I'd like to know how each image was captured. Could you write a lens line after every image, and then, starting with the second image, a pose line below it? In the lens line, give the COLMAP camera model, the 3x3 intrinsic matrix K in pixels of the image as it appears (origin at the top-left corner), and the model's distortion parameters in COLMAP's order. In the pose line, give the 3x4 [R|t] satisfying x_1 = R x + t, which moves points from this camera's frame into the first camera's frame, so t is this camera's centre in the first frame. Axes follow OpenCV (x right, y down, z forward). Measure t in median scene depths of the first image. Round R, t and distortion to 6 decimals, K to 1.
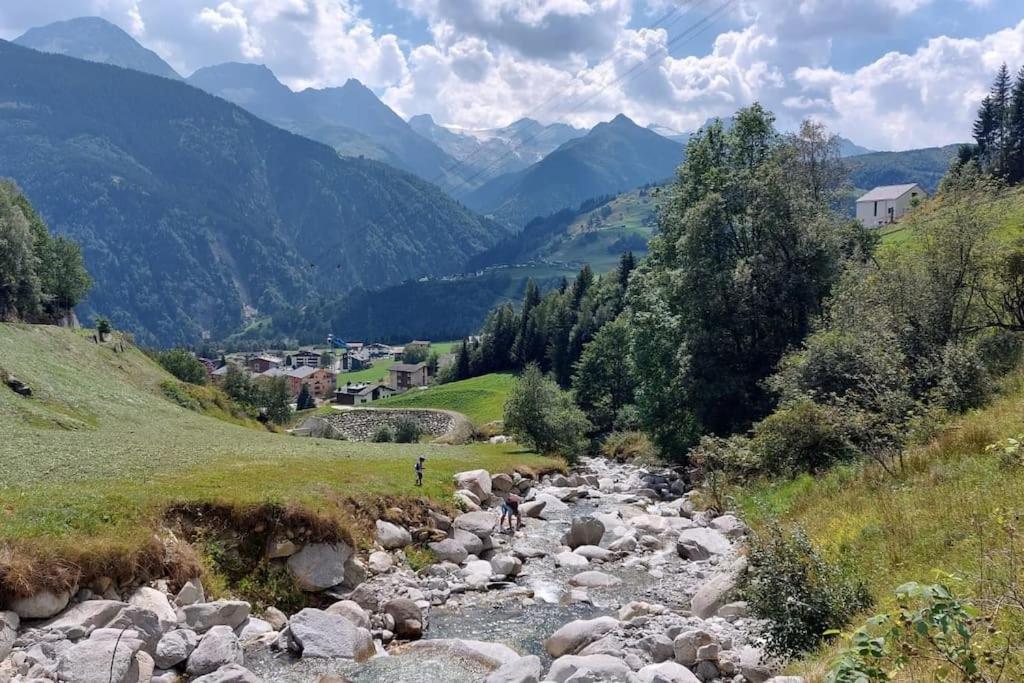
lens RADIAL K [[948.7, 0, 512.0], [0, 948.7, 341.5], [0, 0, 1]] dist [0.004608, -0.004155]
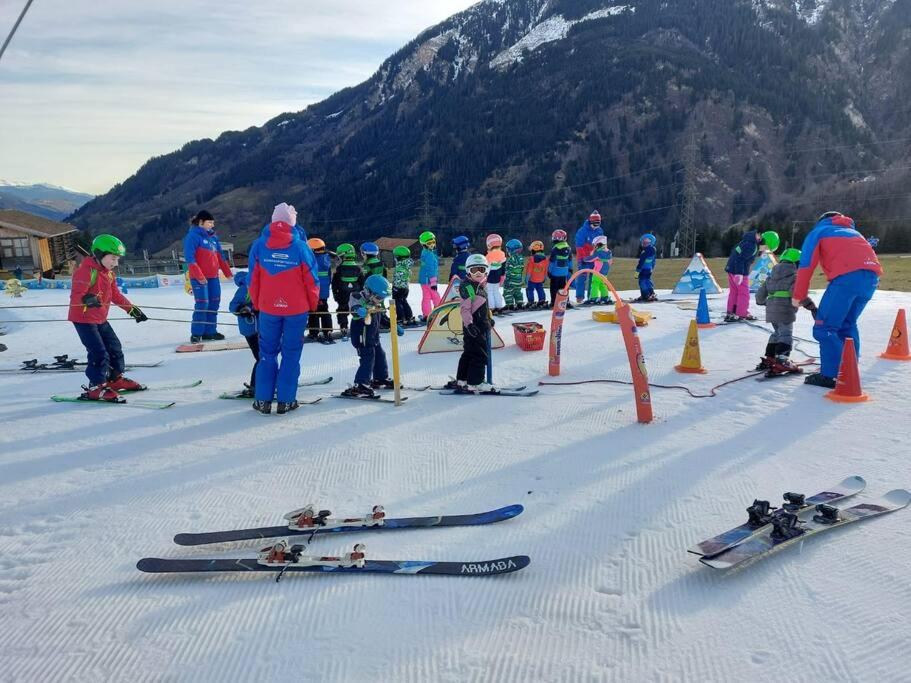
lens RADIAL K [[657.1, 0, 450.7], [0, 657.1, 352.4], [0, 0, 1]] dist [0.054663, -0.038092]
pose [[0.647932, 0.167143, -0.743133, -0.007633], [-0.045169, 0.982341, 0.181563, 0.001016], [0.760358, -0.084074, 0.644040, 0.389317]]
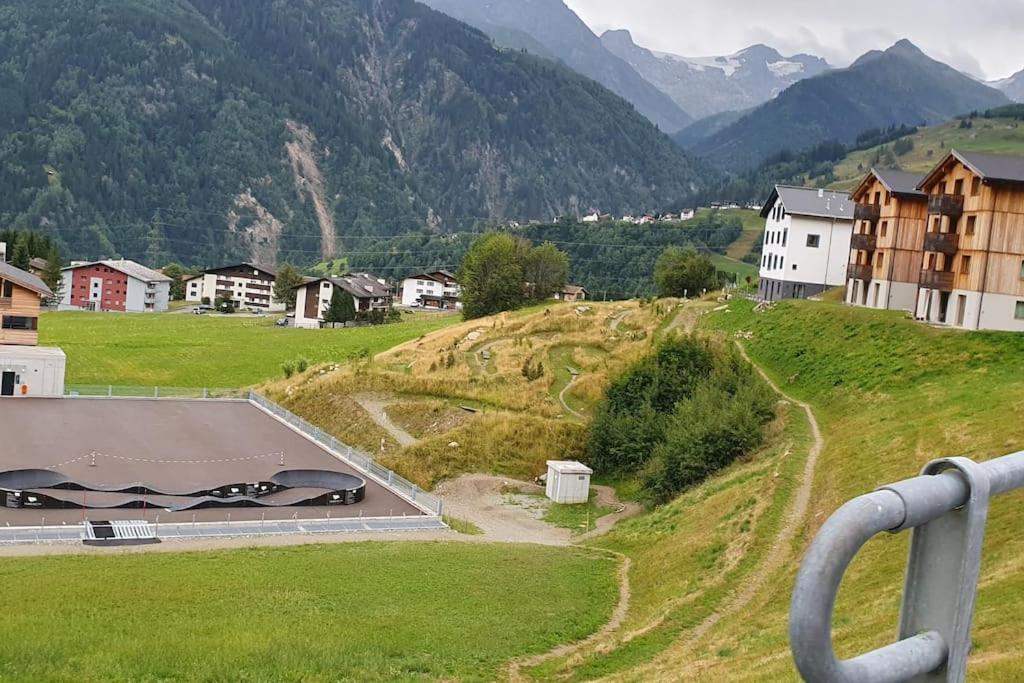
lens RADIAL K [[1122.2, 0, 510.8], [0, 1122.2, 358.0], [0, 0, 1]] dist [0.016205, -0.011889]
pose [[0.979813, 0.127347, -0.154108, -0.017200], [-0.124968, 0.991844, 0.025064, 0.009024], [0.156043, -0.005299, 0.987736, 0.228370]]
